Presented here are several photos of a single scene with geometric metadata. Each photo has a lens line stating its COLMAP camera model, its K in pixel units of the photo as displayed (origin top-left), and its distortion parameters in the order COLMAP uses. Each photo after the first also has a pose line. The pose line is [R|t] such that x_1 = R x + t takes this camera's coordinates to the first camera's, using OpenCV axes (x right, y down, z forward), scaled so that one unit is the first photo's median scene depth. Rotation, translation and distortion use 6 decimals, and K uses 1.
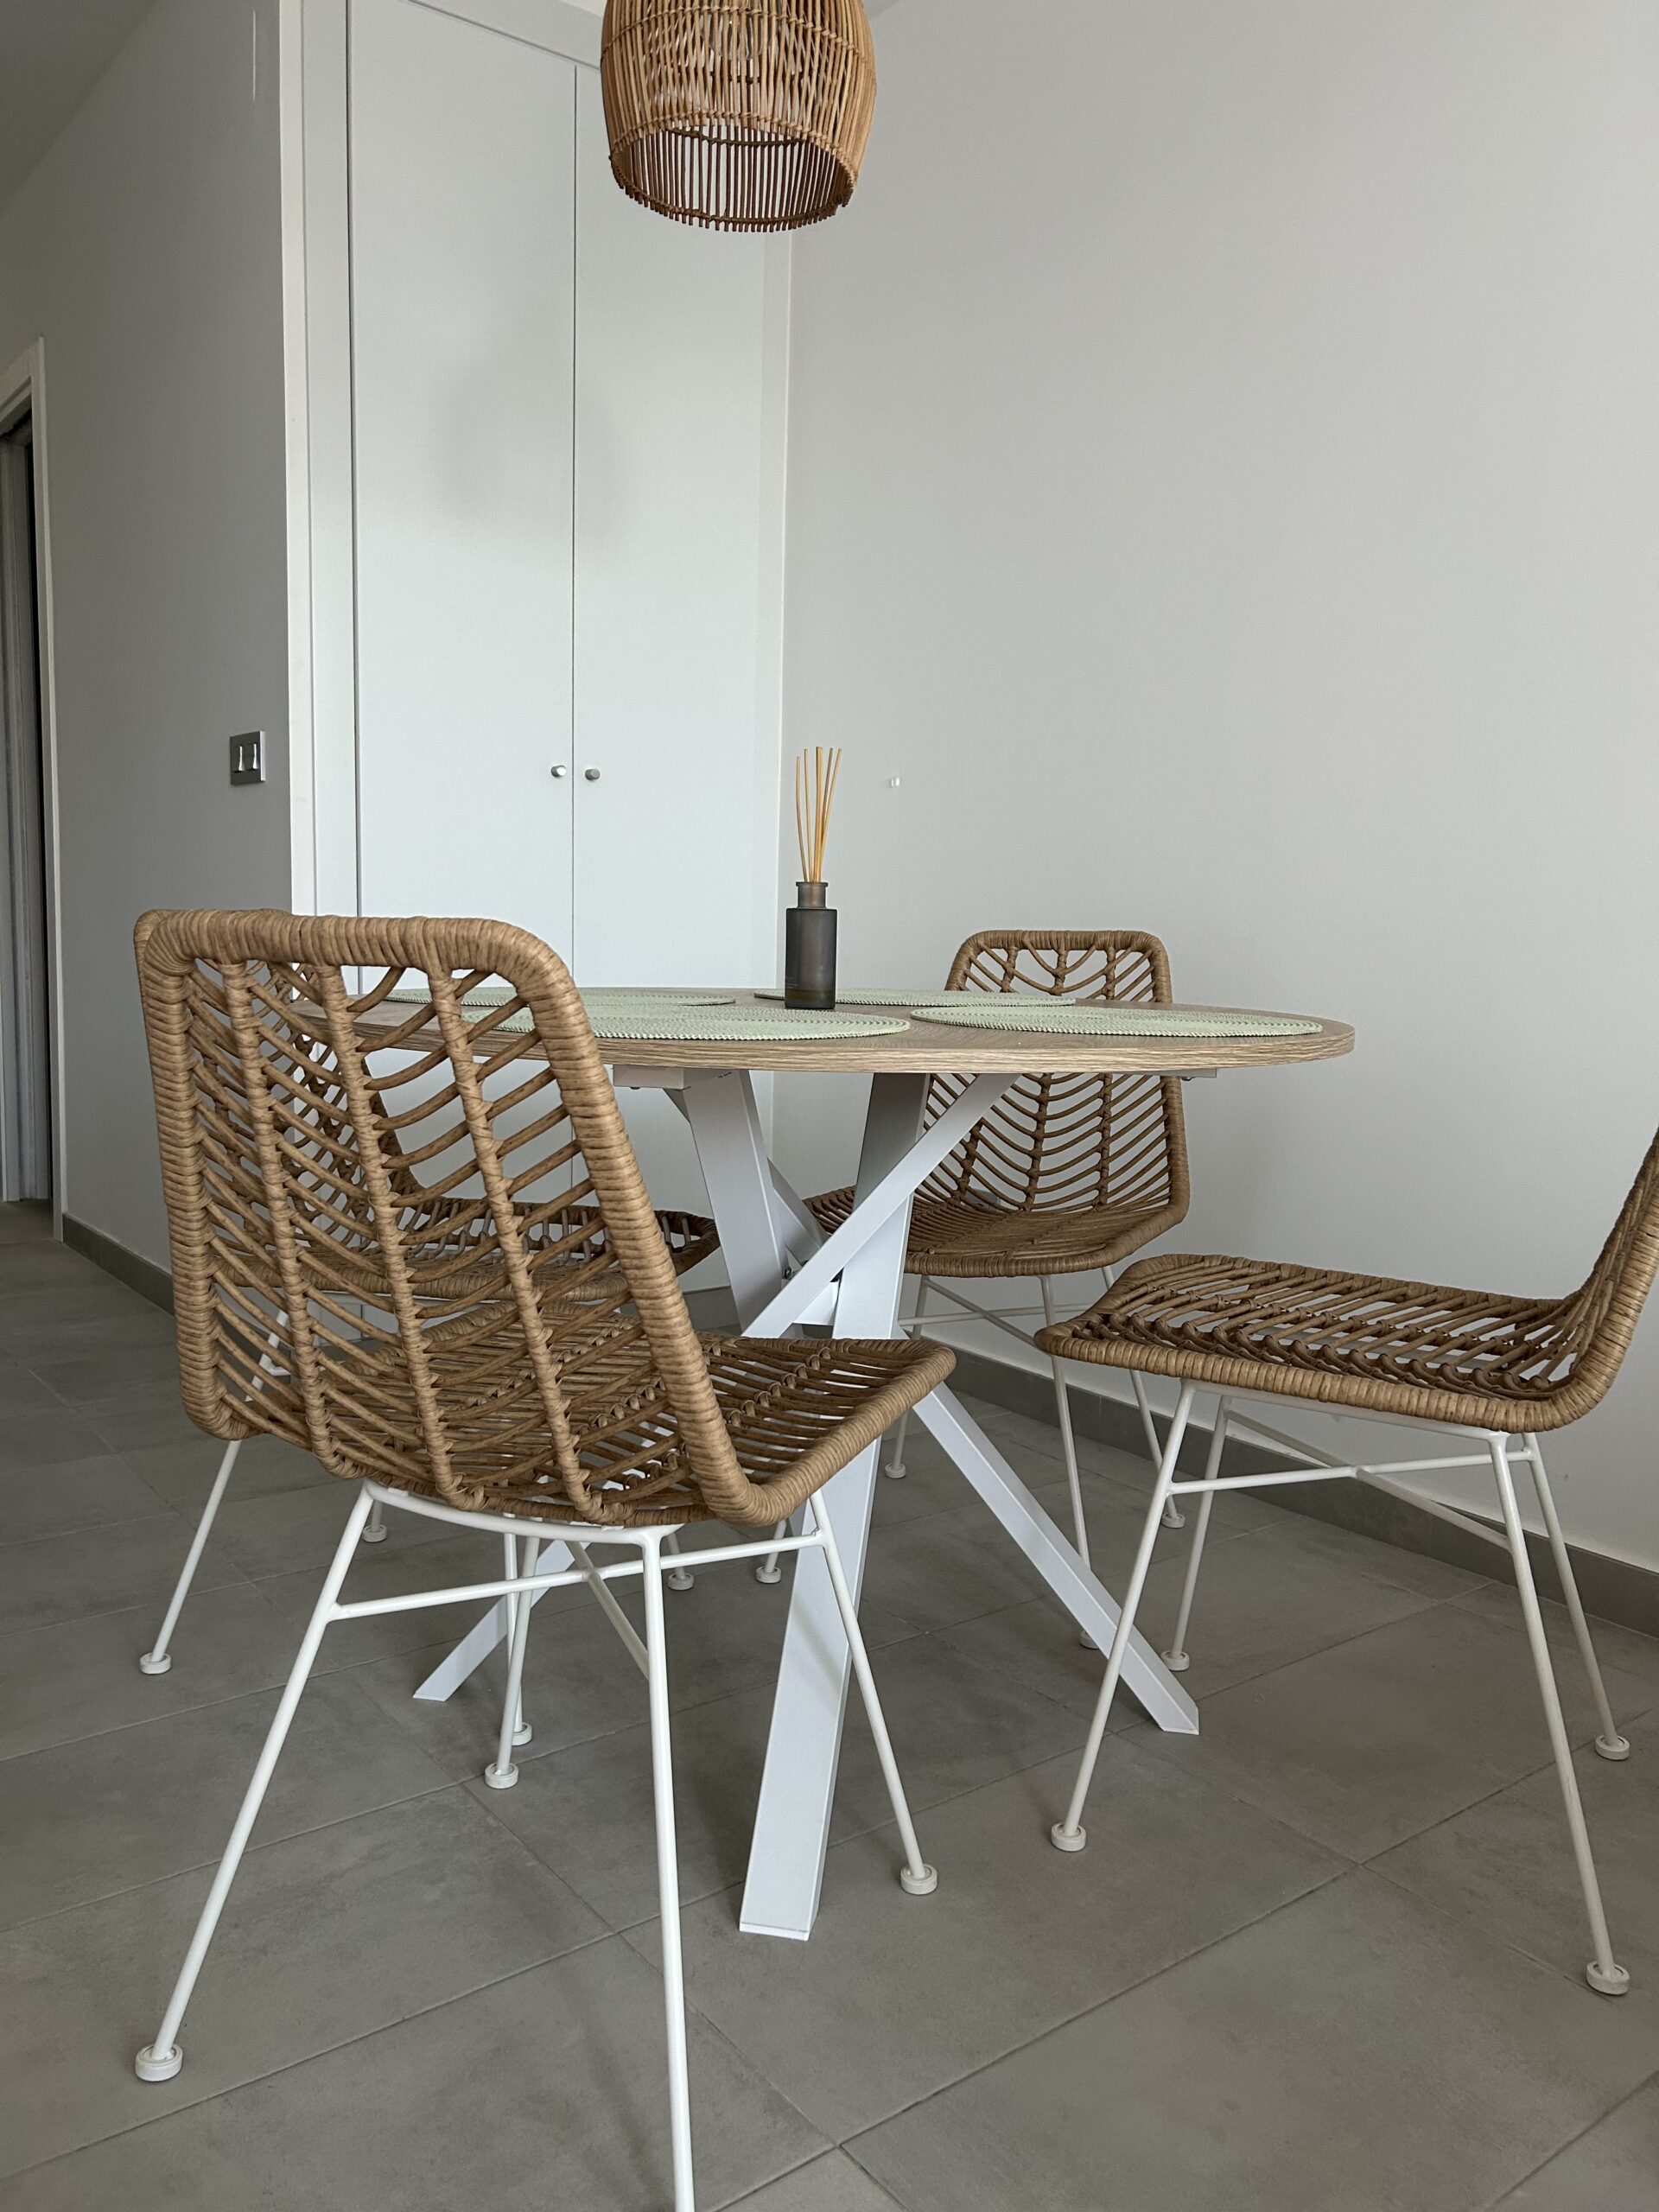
lens RADIAL K [[1682.7, 0, 829.5], [0, 1682.7, 1106.0], [0, 0, 1]] dist [0.063021, -0.072022]
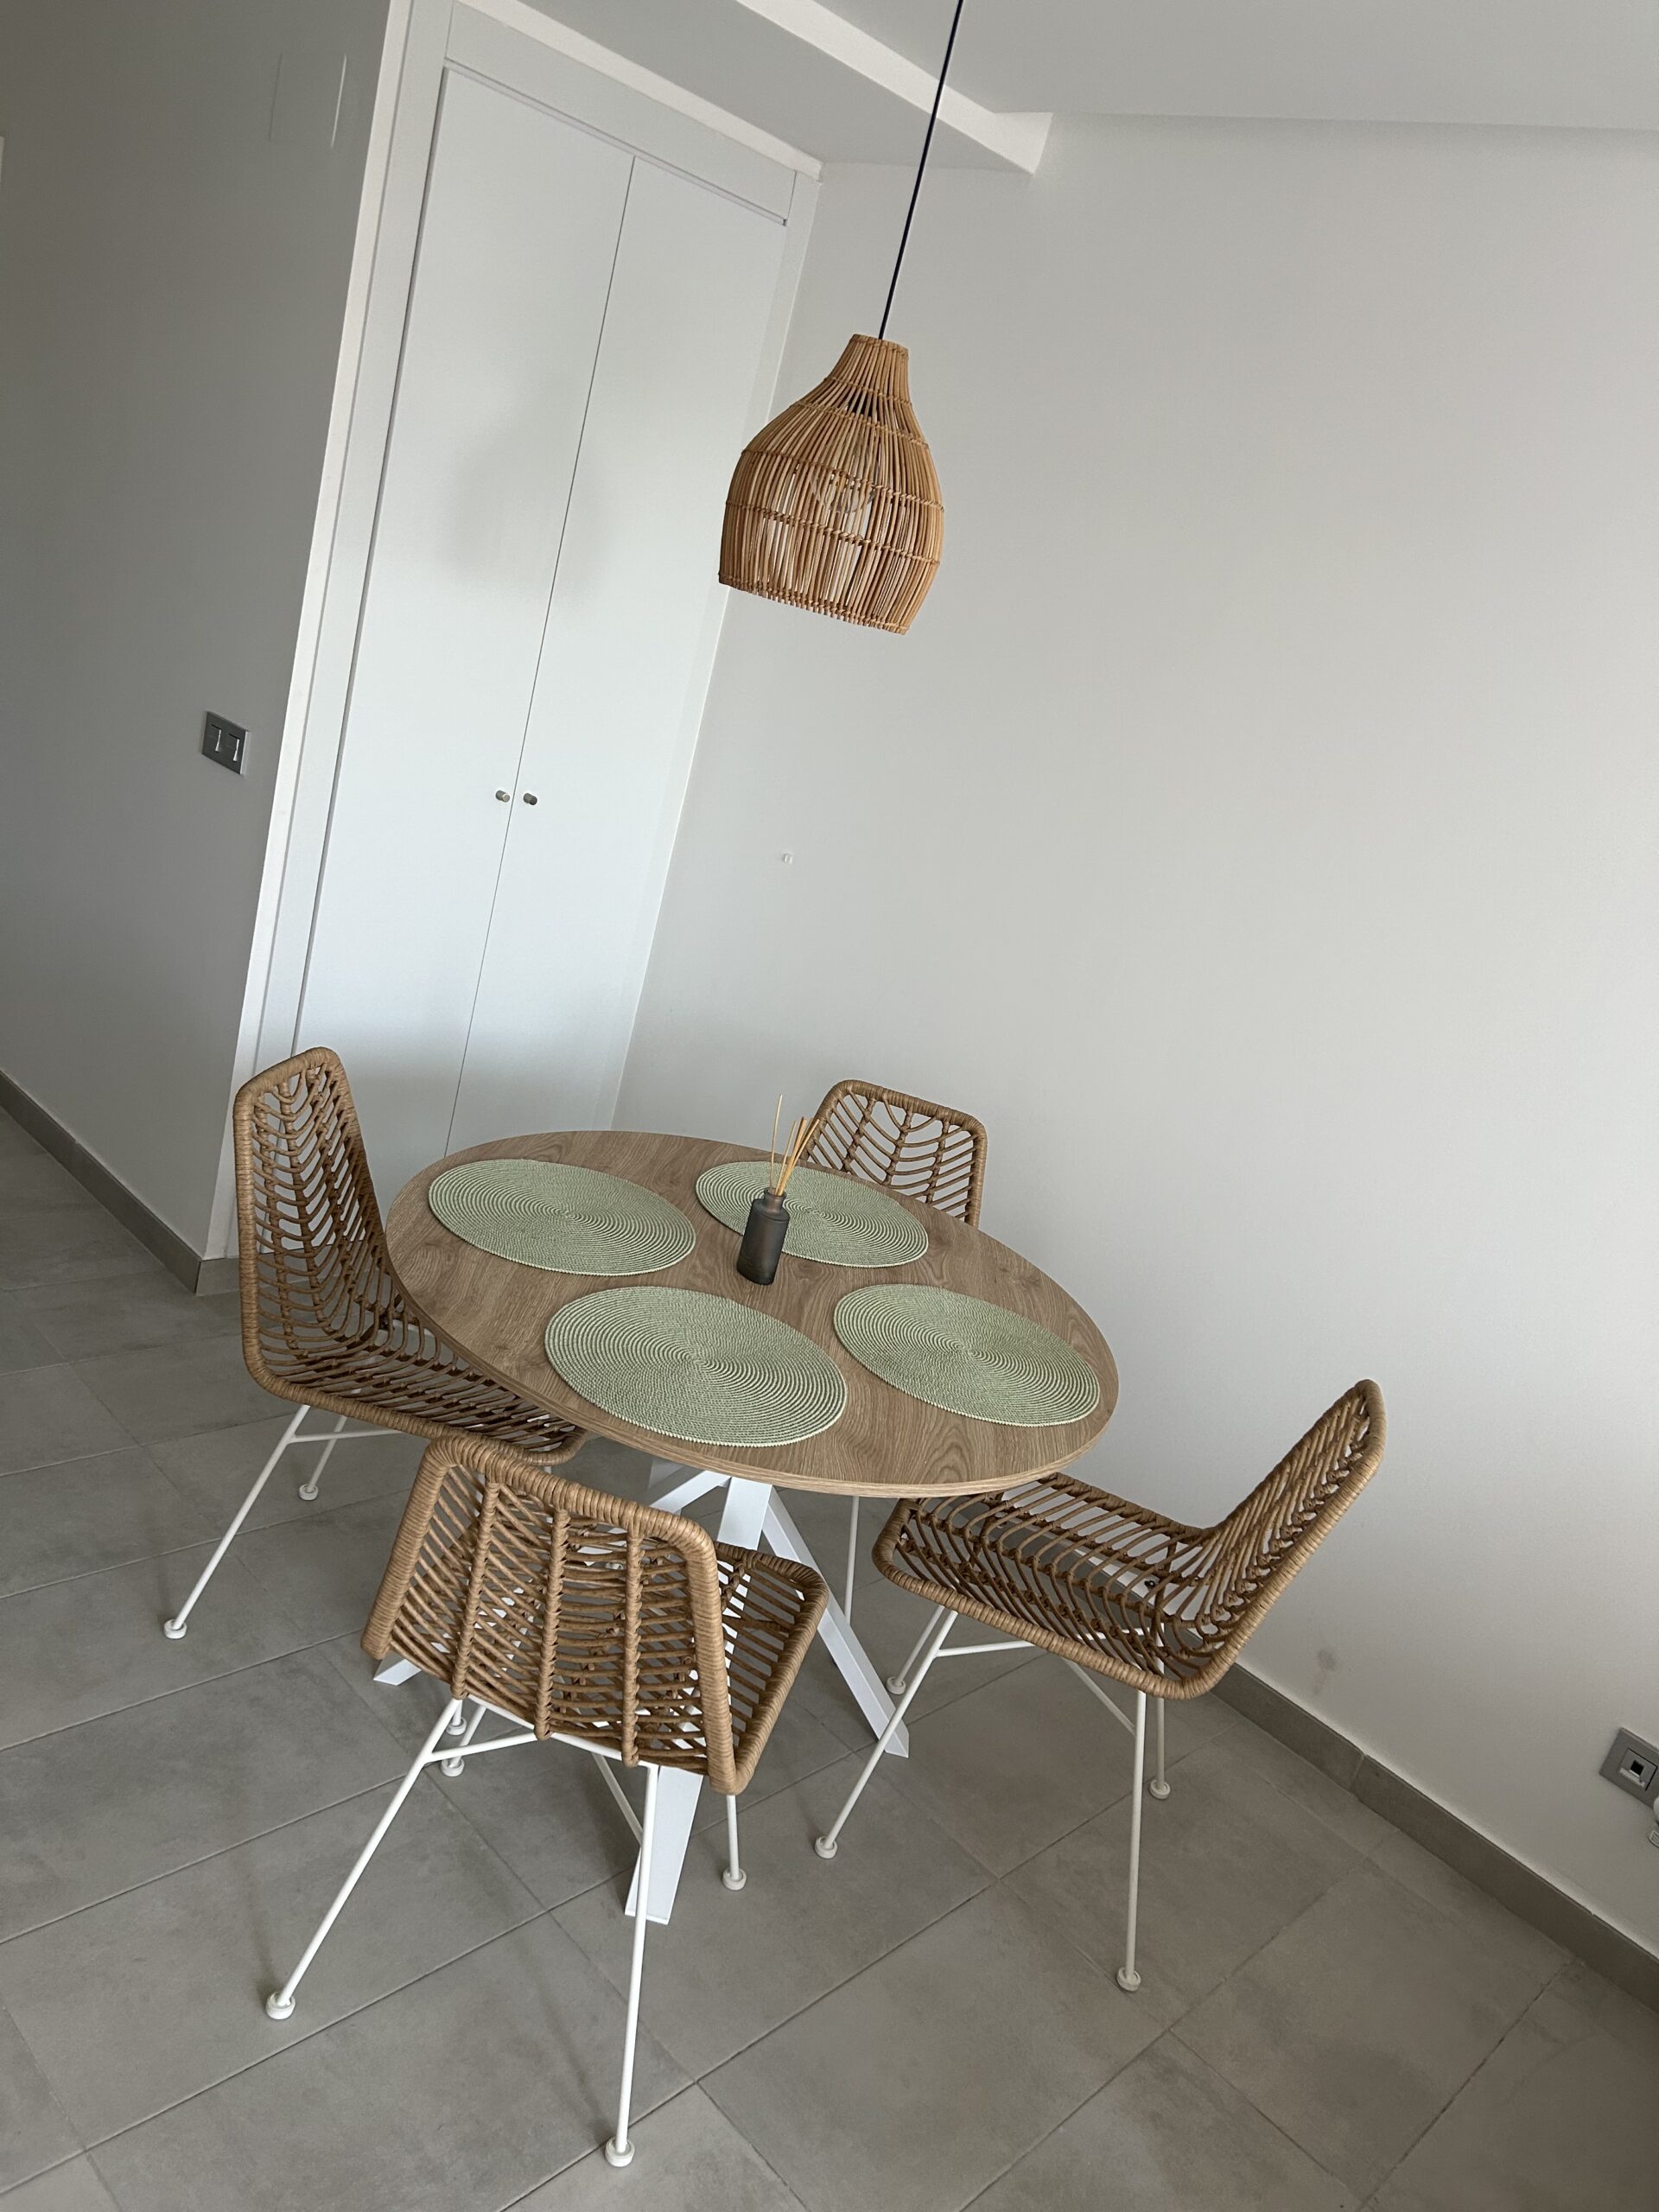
lens RADIAL K [[1682.7, 0, 829.5], [0, 1682.7, 1106.0], [0, 0, 1]] dist [0.063021, -0.072022]
pose [[0.965125, 0.164396, 0.203736, -0.293413], [-0.205743, 0.957533, 0.201992, -0.552022], [-0.161878, -0.236864, 0.957962, -0.341040]]
